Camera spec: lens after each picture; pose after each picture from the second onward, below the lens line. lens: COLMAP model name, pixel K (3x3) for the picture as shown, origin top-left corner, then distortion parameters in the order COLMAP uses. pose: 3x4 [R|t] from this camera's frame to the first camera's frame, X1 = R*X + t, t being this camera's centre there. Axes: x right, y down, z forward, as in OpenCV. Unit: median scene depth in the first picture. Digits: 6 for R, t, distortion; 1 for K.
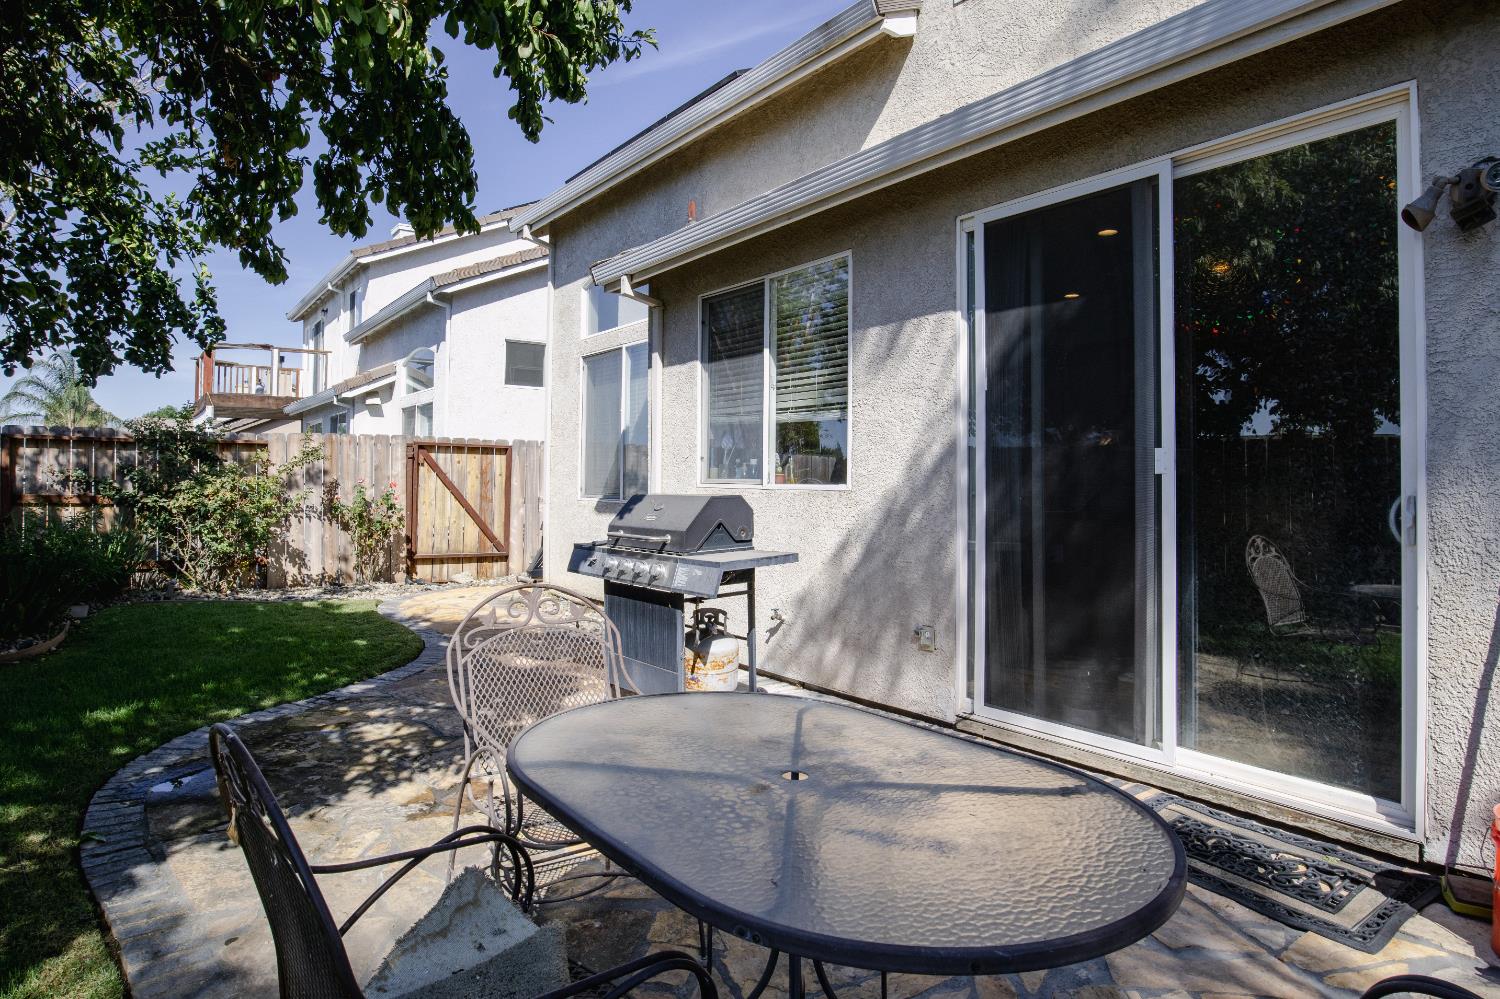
lens RADIAL K [[761.8, 0, 750.0], [0, 761.8, 499.5], [0, 0, 1]] dist [-0.039370, 0.015533]
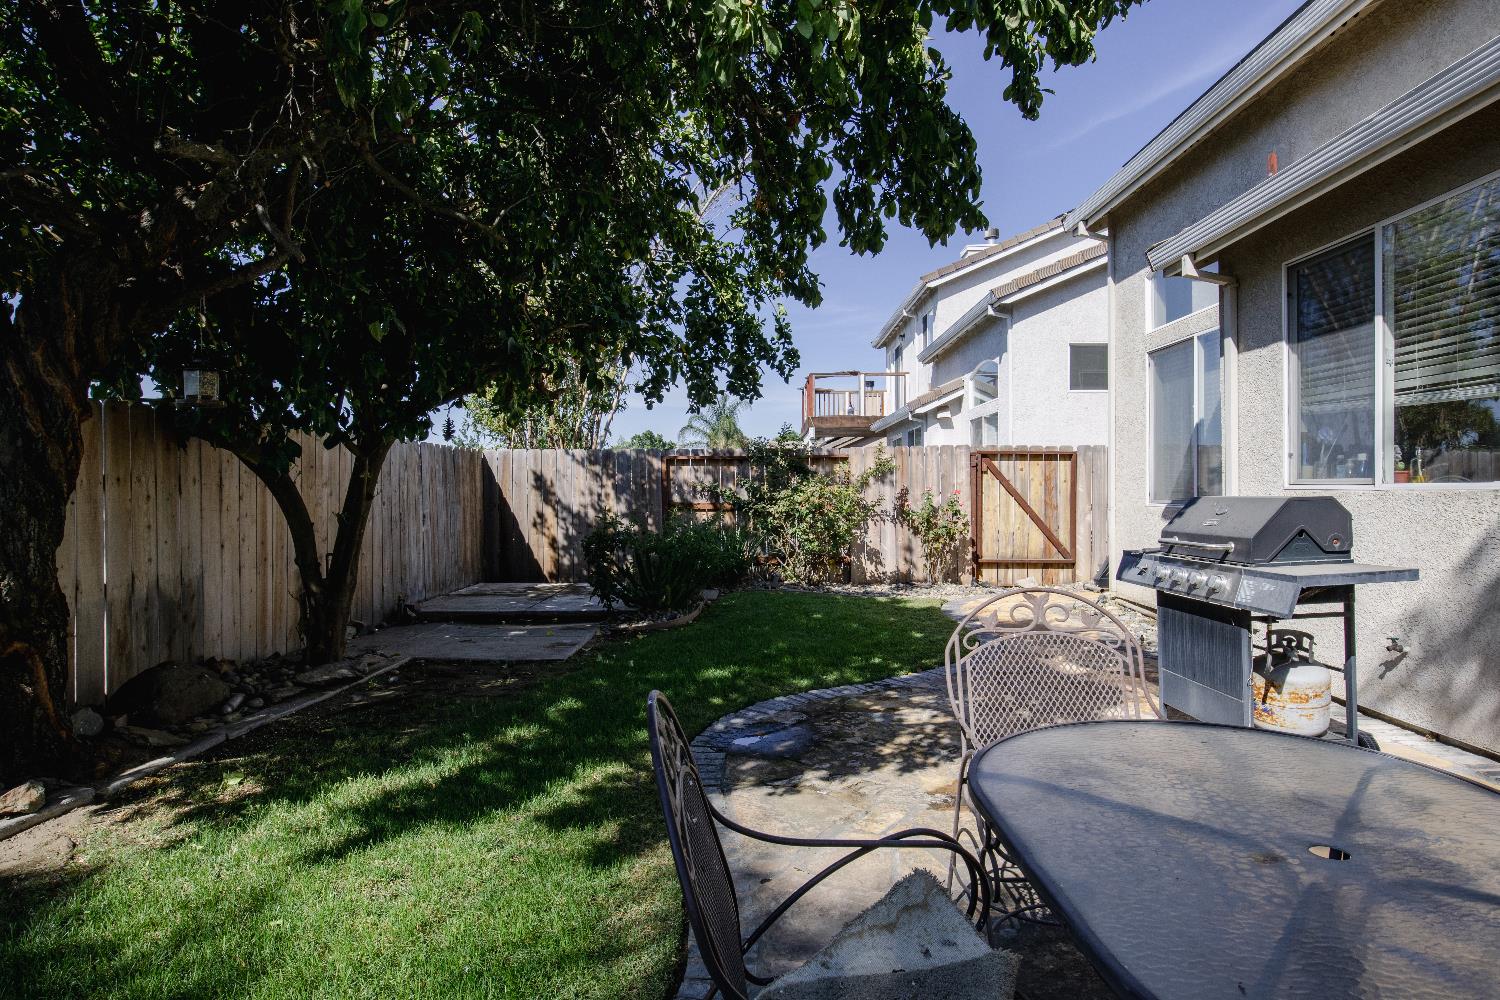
lens RADIAL K [[826.0, 0, 661.5], [0, 826.0, 508.7], [0, 0, 1]] dist [-0.043701, 0.015994]
pose [[0.823193, 0.005516, -0.567735, -0.129243], [0.008456, 0.999723, 0.021974, -0.020254], [0.567699, -0.022890, 0.822918, -0.152264]]
